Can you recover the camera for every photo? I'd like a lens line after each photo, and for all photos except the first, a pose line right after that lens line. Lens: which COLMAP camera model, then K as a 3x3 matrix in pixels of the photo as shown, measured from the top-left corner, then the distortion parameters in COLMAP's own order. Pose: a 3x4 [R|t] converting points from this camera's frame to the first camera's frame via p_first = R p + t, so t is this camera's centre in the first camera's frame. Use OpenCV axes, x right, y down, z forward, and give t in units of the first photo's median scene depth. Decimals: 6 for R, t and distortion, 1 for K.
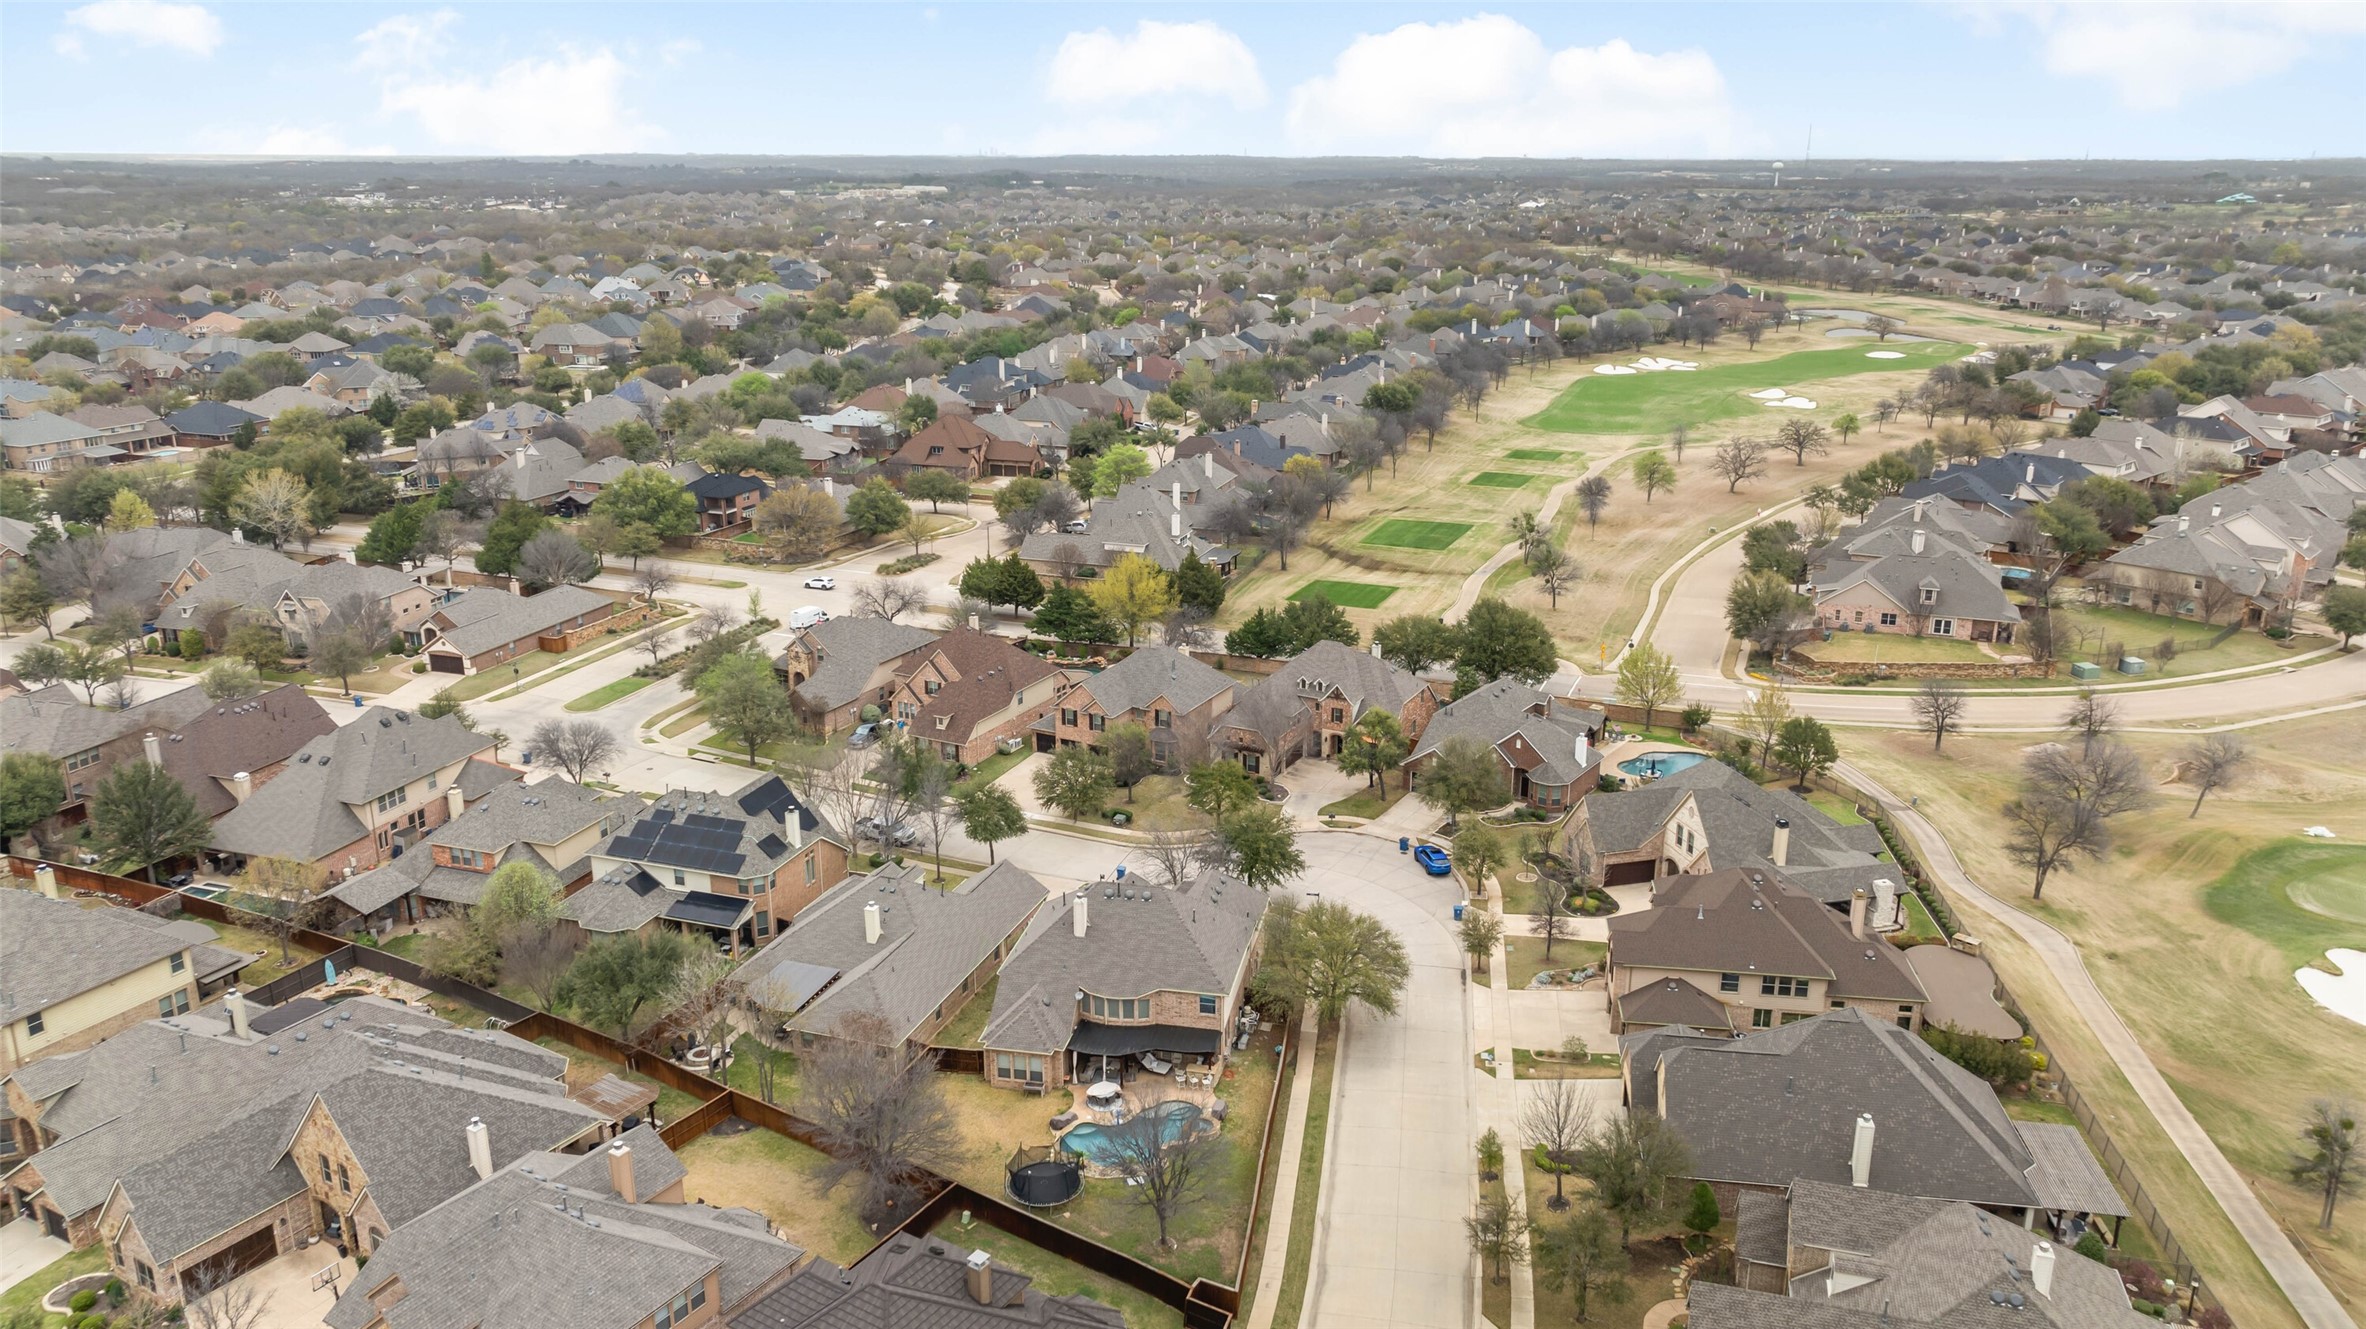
lens RADIAL K [[1684.1, 0, 1183.0], [0, 1684.1, 664.5], [0, 0, 1]] dist [0.008483, 0.002412]
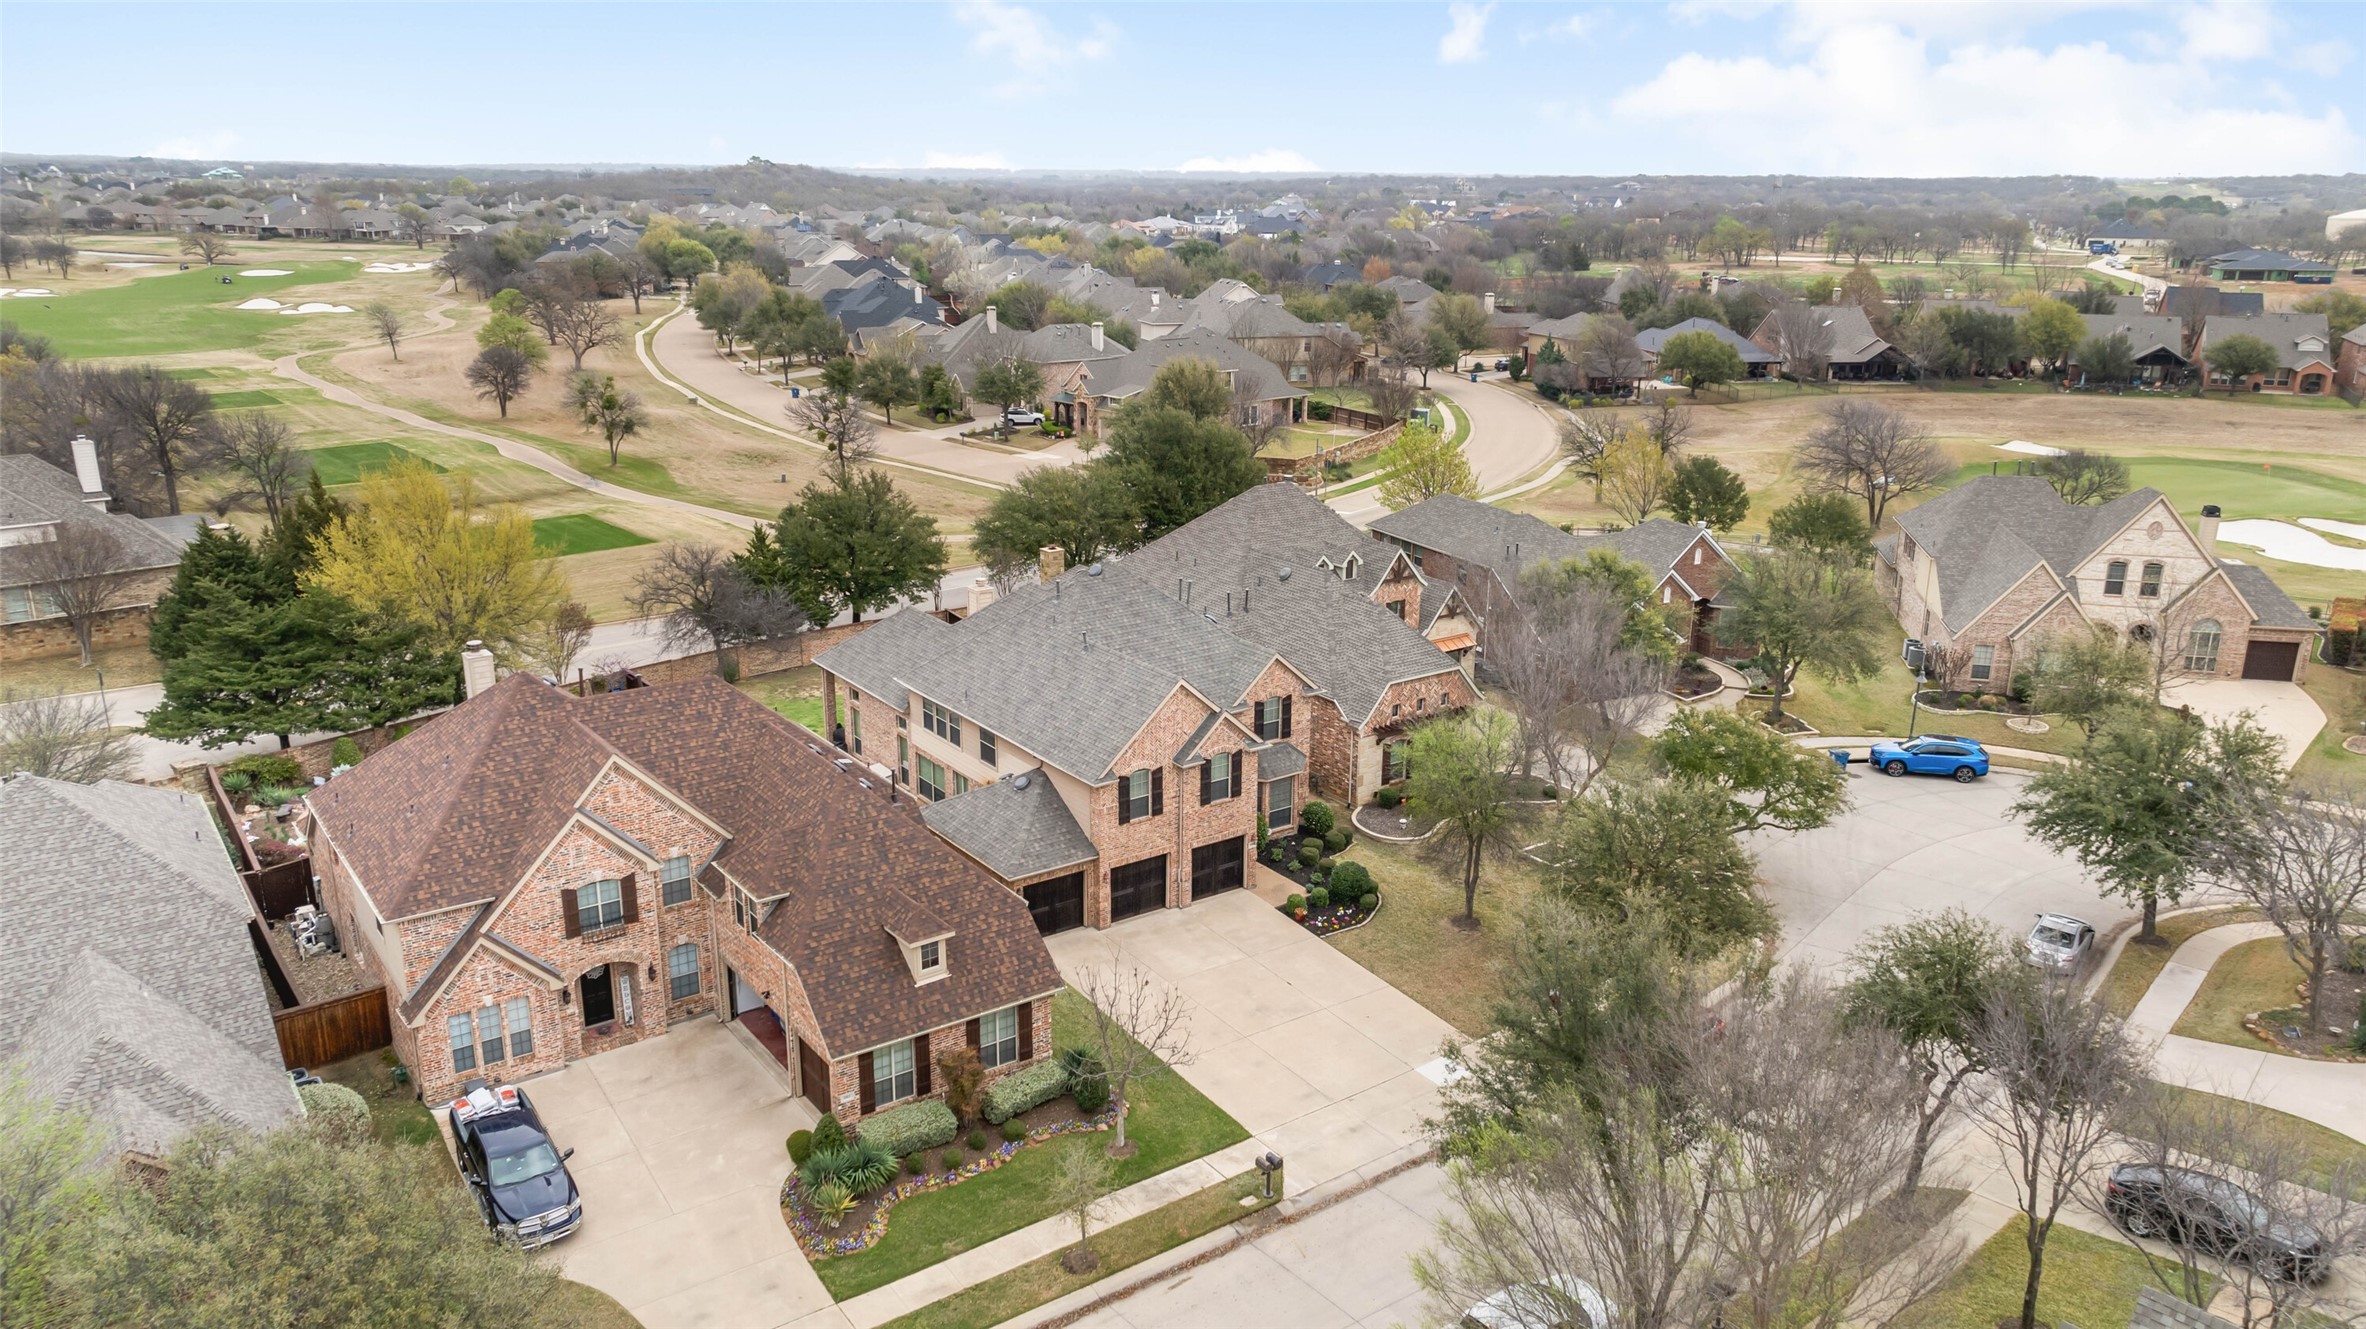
lens RADIAL K [[1684.1, 0, 1183.0], [0, 1684.1, 664.5], [0, 0, 1]] dist [0.008483, 0.002412]
pose [[0.456812, -0.249606, 0.853826, -0.288153], [0.252219, 0.956781, 0.144762, -0.034079], [-0.853058, 0.149222, 0.500024, 0.677796]]
